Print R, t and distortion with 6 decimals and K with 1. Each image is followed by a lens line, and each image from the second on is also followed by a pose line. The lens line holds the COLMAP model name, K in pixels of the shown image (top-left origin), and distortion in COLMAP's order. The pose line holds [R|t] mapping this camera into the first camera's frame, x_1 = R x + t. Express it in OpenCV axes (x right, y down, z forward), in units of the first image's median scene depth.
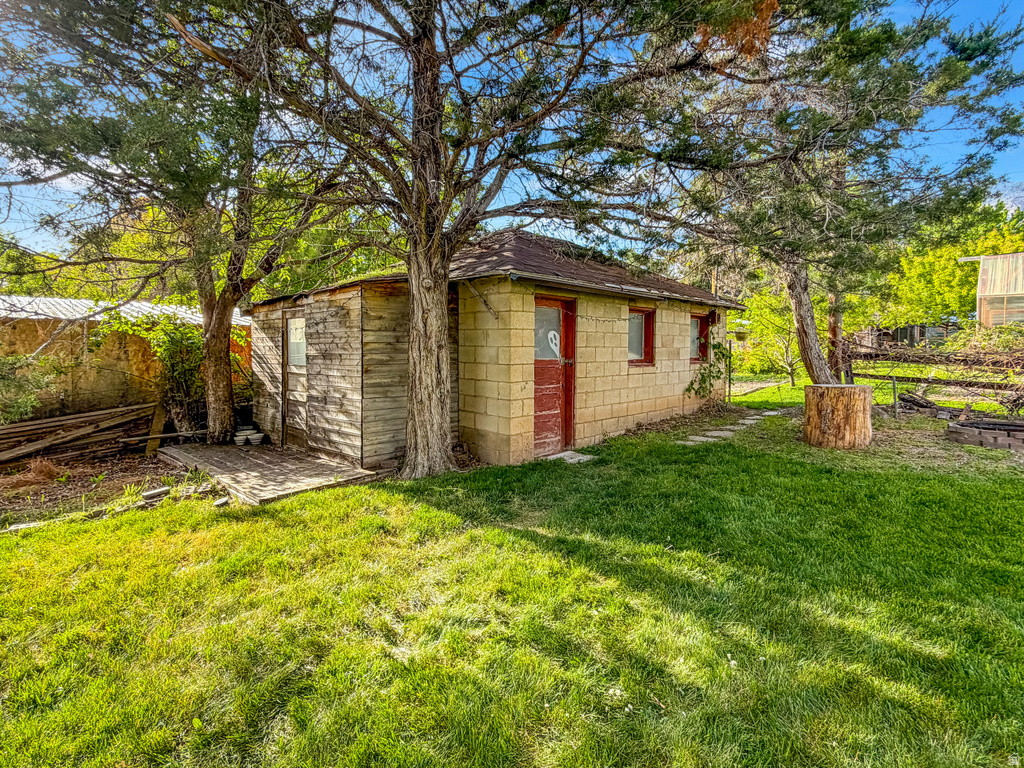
lens RADIAL K [[511.4, 0, 510.4], [0, 511.4, 362.5], [0, 0, 1]] dist [0.002140, 0.000393]
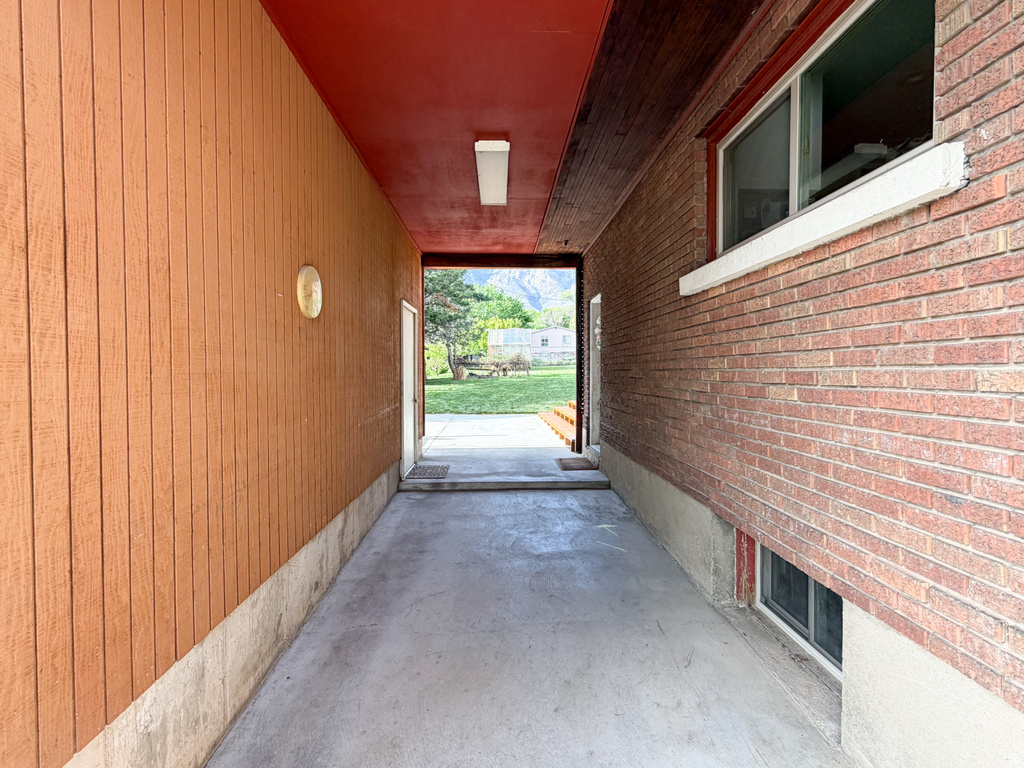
lens RADIAL K [[500.6, 0, 512.0], [0, 500.6, 384.0], [0, 0, 1]] dist [0.002086, 0.000463]
pose [[0.724750, -0.018696, 0.688758, -0.780066], [0.018199, 0.999802, 0.007989, 0.056968], [-0.688772, 0.006745, 0.724947, -0.952622]]
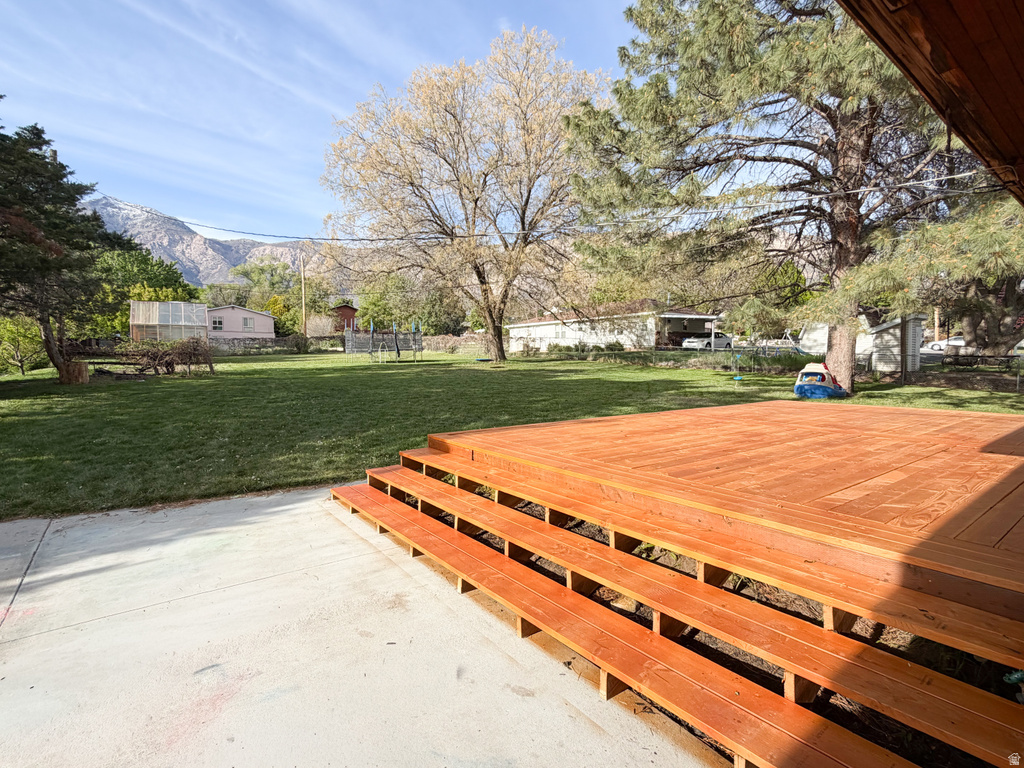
lens RADIAL K [[500.6, 0, 512.0], [0, 500.6, 384.0], [0, 0, 1]] dist [0.002086, 0.000463]
pose [[0.199642, -0.048162, 0.978685, -0.508989], [0.025326, 0.998711, 0.043981, 0.034857], [-0.979542, 0.016006, 0.200604, -0.609516]]
